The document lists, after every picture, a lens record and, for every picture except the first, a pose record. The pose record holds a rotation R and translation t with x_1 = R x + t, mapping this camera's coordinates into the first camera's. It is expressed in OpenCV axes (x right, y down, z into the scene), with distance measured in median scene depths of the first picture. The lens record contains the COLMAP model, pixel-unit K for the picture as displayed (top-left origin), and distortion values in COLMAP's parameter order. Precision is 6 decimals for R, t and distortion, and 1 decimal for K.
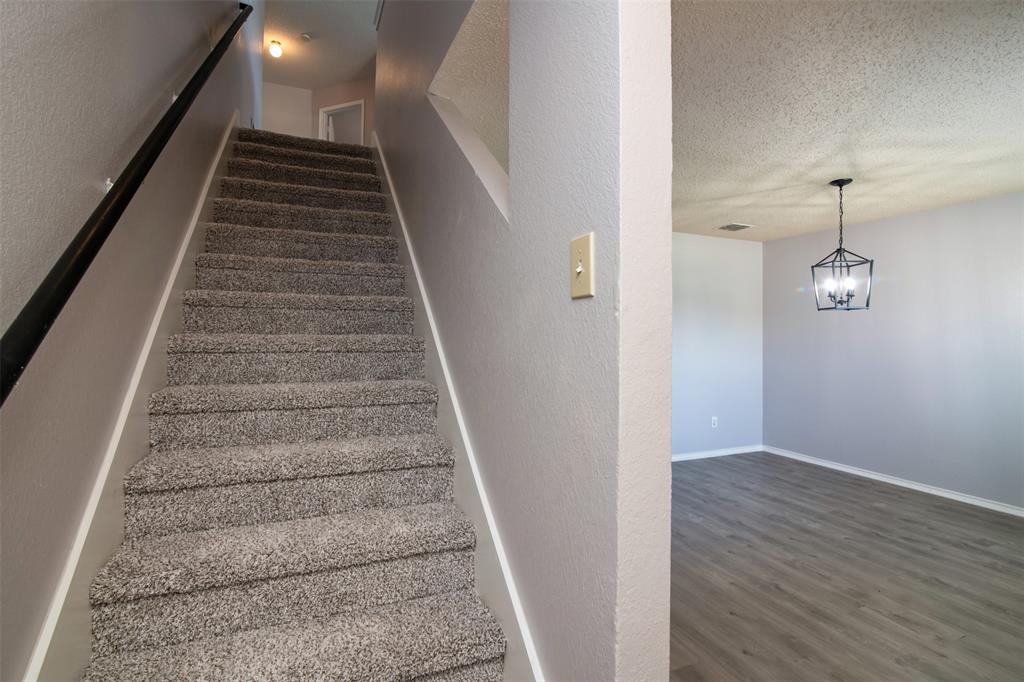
lens RADIAL K [[469.9, 0, 512.0], [0, 469.9, 338.2], [0, 0, 1]] dist [-0.003158, 0.001167]
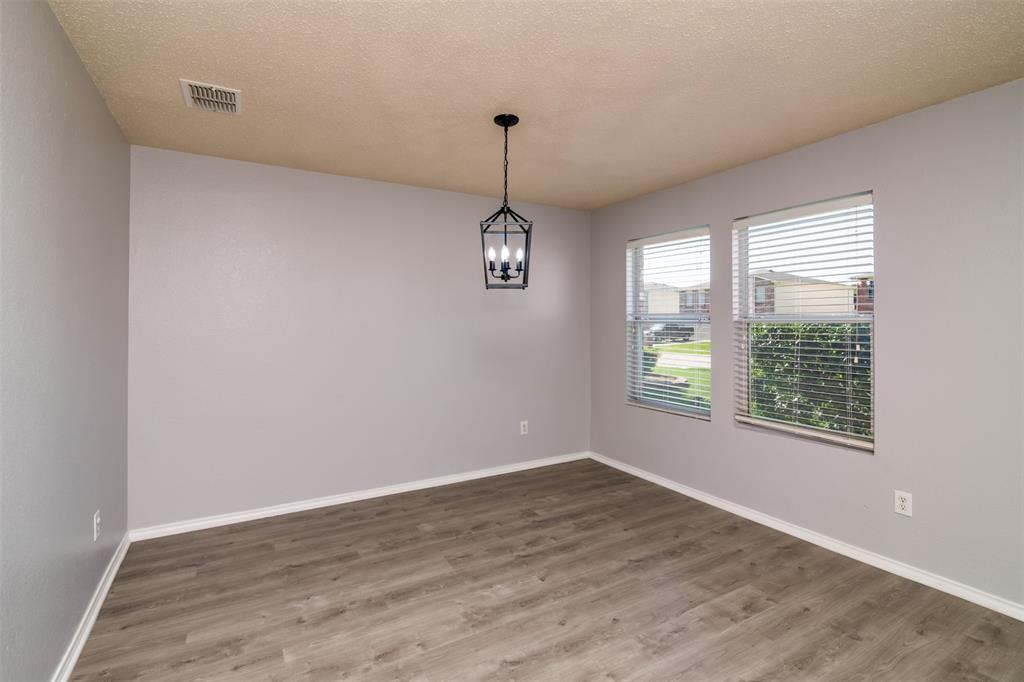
lens RADIAL K [[469.9, 0, 514.6], [0, 469.9, 320.6], [0, 0, 1]] dist [-0.003158, 0.001167]
pose [[-0.127587, 0.000917, 0.991827, -0.064080], [0.001208, 0.999999, -0.000769, -0.008830], [-0.991827, 0.001100, -0.127588, 1.084238]]
